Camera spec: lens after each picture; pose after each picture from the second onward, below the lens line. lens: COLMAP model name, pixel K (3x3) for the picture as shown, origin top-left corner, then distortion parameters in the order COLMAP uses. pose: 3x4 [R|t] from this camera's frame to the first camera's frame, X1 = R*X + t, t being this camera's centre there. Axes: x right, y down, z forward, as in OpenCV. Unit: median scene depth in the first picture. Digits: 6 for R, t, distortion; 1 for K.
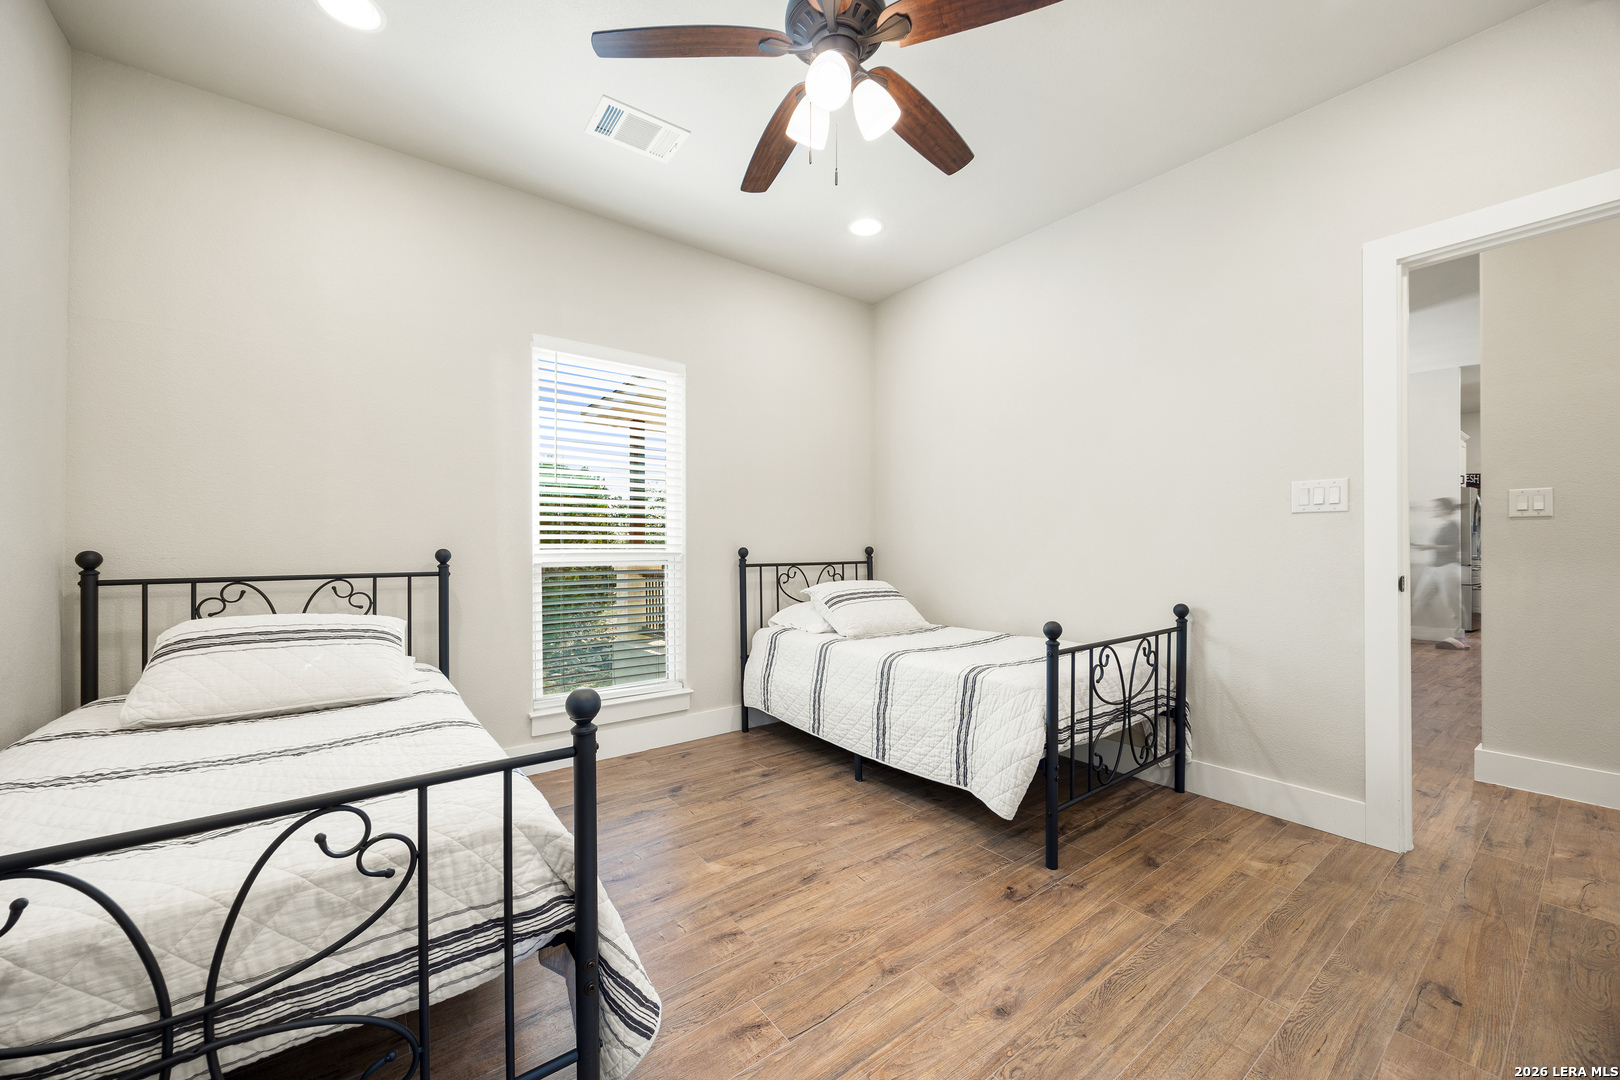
lens RADIAL K [[607.6, 0, 802.6], [0, 607.6, 545.9], [0, 0, 1]] dist [-0.000632, 0.000005]
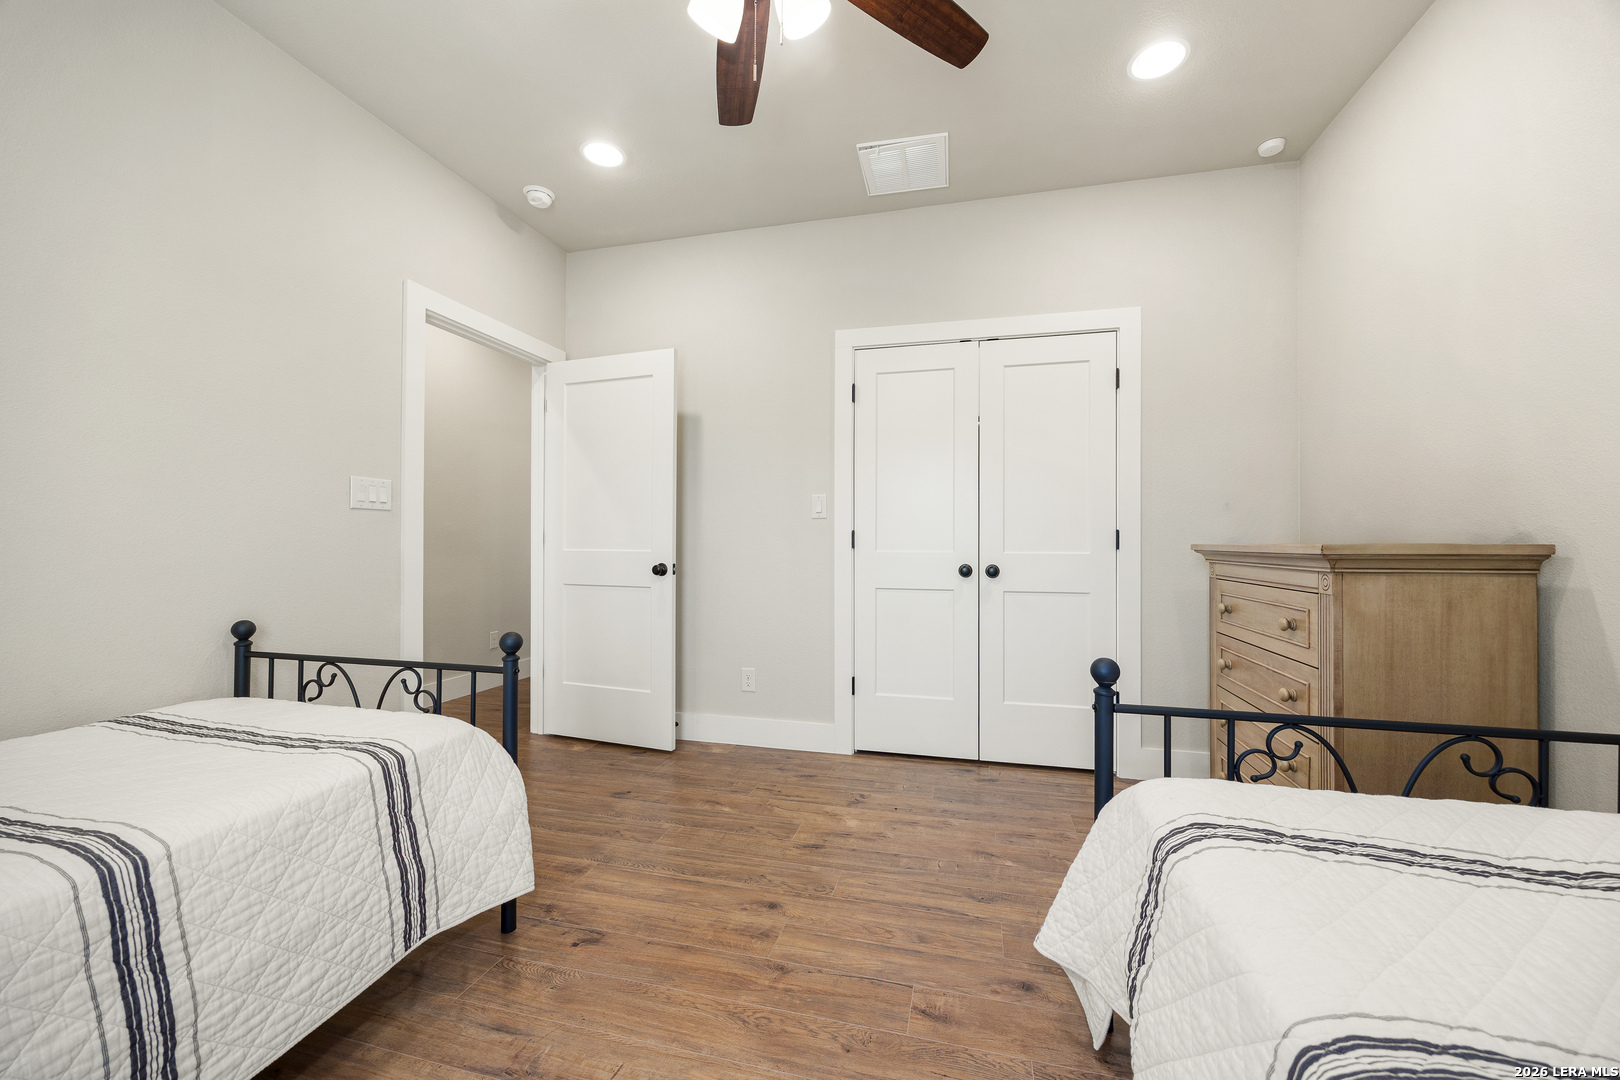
lens RADIAL K [[607.6, 0, 838.7], [0, 607.6, 544.1], [0, 0, 1]] dist [-0.000632, 0.000005]
pose [[-0.650038, 0.002888, 0.759896, -0.650854], [-0.000692, 0.999990, -0.004393, 0.009823], [-0.759901, -0.003381, -0.650030, 1.525756]]
